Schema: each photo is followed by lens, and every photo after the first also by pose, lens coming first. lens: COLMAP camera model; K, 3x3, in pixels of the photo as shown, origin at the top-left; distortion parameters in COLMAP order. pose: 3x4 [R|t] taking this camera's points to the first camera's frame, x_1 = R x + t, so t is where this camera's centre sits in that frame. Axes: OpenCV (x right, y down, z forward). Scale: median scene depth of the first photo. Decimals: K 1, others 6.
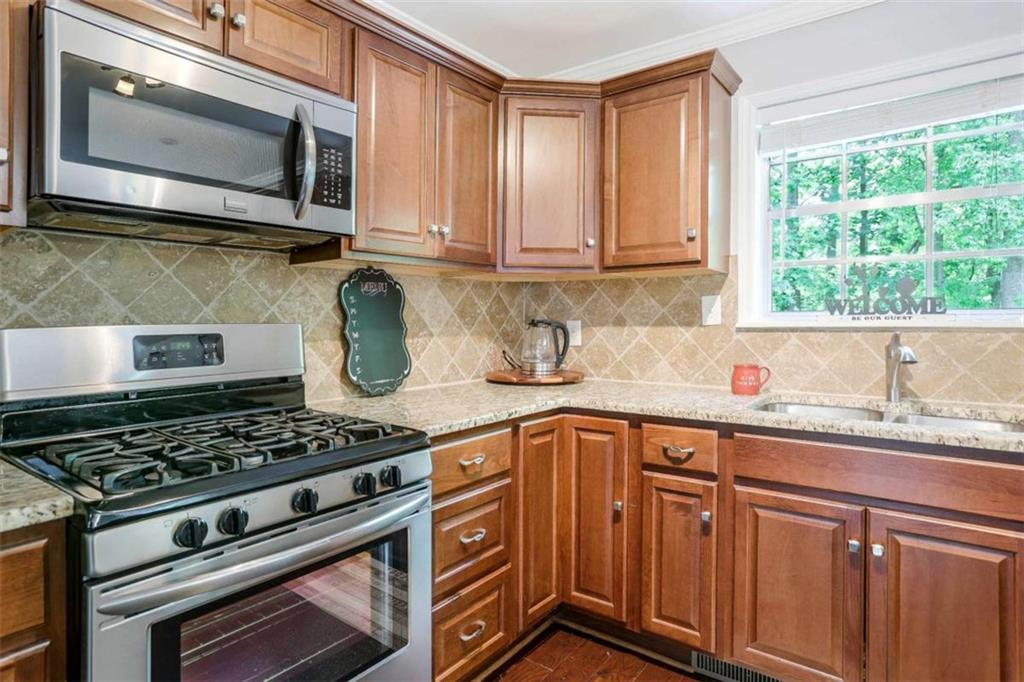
lens RADIAL K [[574.2, 0, 500.5], [0, 574.2, 321.0], [0, 0, 1]] dist [-0.004644, -0.001850]
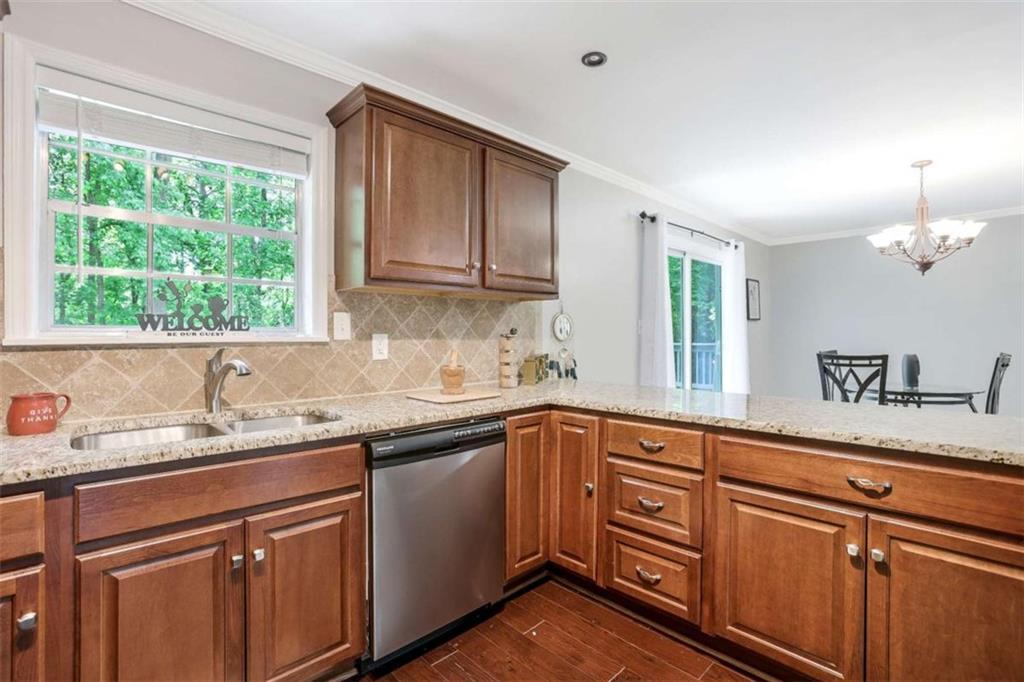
lens RADIAL K [[479.0, 0, 509.6], [0, 479.0, 340.7], [0, 0, 1]] dist [-0.012315, 0.003165]
pose [[0.161690, -0.006137, 0.986823, -0.101738], [-0.001630, 0.999978, 0.006486, 0.000487], [-0.986840, -0.002657, 0.161676, 0.321778]]
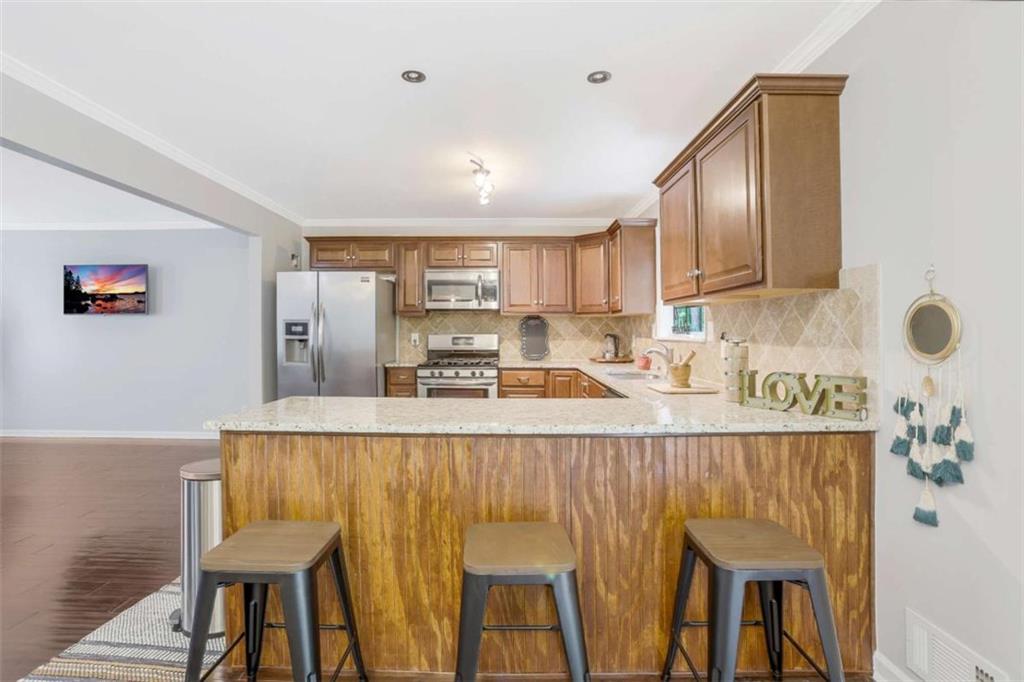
lens RADIAL K [[479.0, 0, 510.4], [0, 479.0, 336.9], [0, 0, 1]] dist [-0.012315, 0.003165]
pose [[0.607472, 0.019259, -0.794107, 1.885245], [-0.006992, 0.999797, 0.018899, -0.034245], [0.794310, -0.005928, 0.607484, -0.621711]]
